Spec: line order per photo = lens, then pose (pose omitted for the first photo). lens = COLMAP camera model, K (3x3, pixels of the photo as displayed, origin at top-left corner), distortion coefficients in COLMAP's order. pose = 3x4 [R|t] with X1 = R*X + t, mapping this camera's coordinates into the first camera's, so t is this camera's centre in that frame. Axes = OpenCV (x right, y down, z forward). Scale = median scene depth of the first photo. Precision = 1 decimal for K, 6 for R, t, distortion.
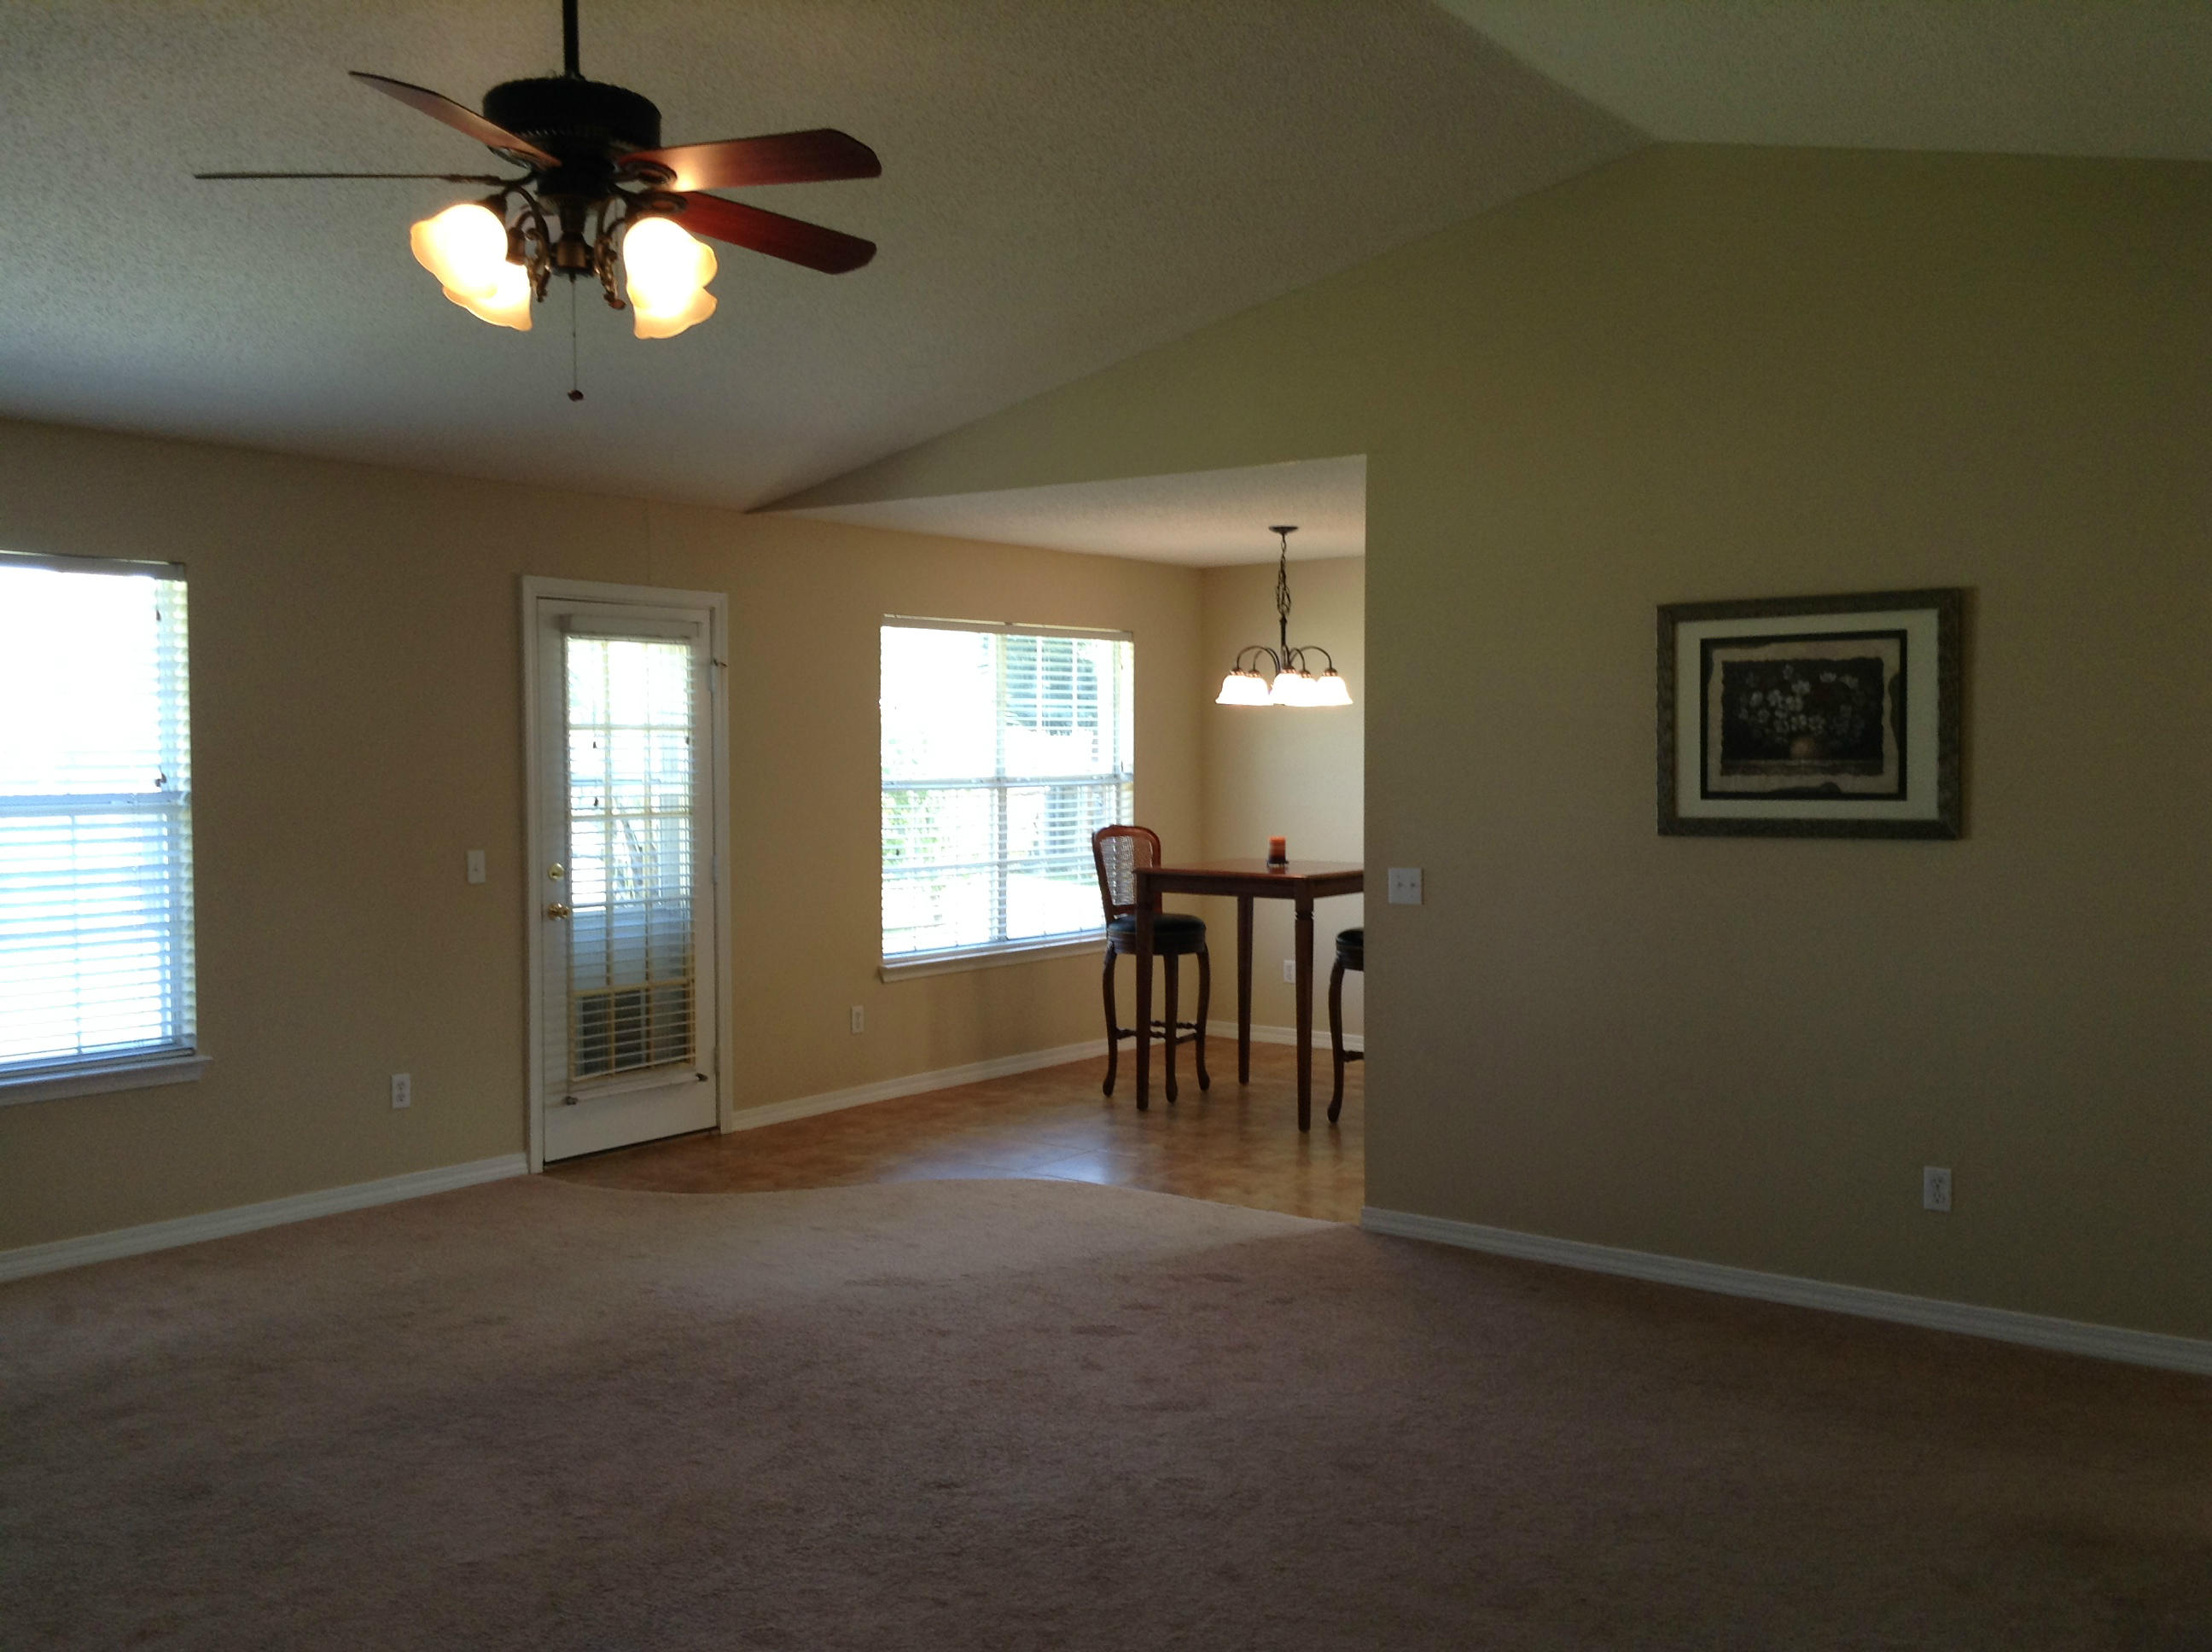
lens RADIAL K [[2106.1, 0, 1113.9], [0, 2106.1, 872.1], [0, 0, 1]] dist [0.124563, -0.241649]
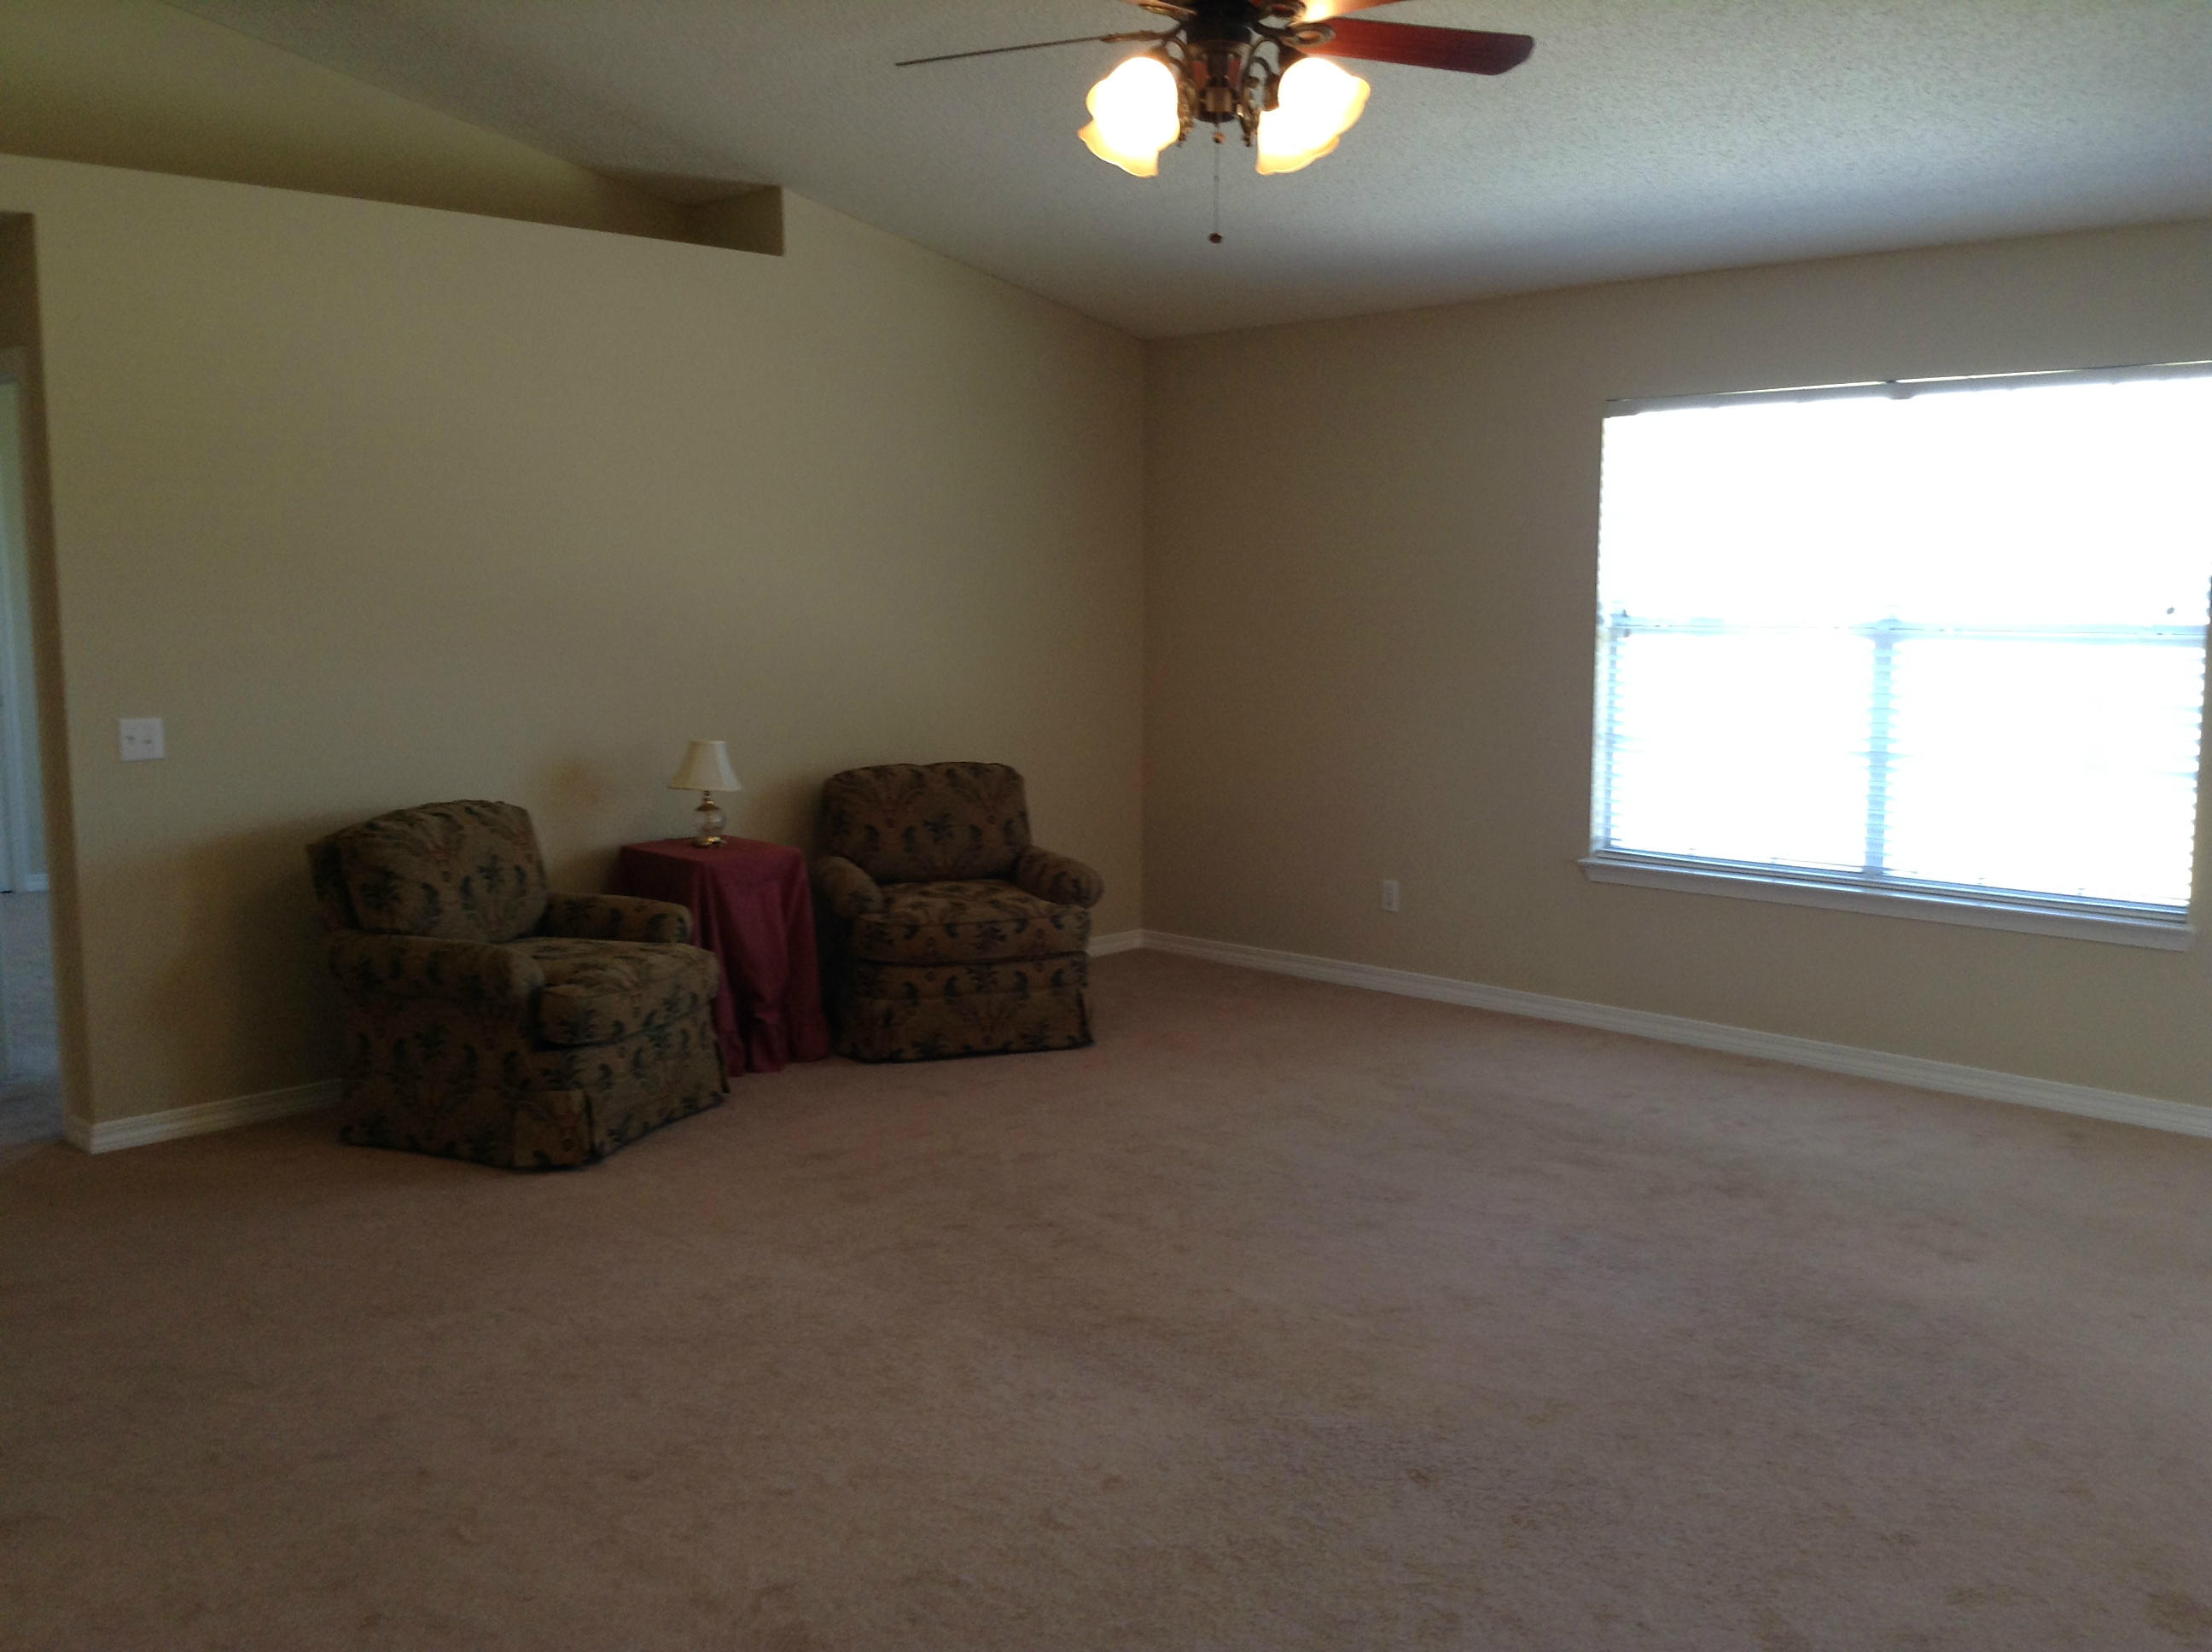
lens RADIAL K [[2106.1, 0, 1113.9], [0, 2106.1, 872.1], [0, 0, 1]] dist [0.124563, -0.241649]
pose [[-0.164446, 0.140308, -0.976356, 0.668304], [-0.056873, 0.986836, 0.151393, -0.058660], [0.984745, 0.080424, -0.154301, 0.921484]]
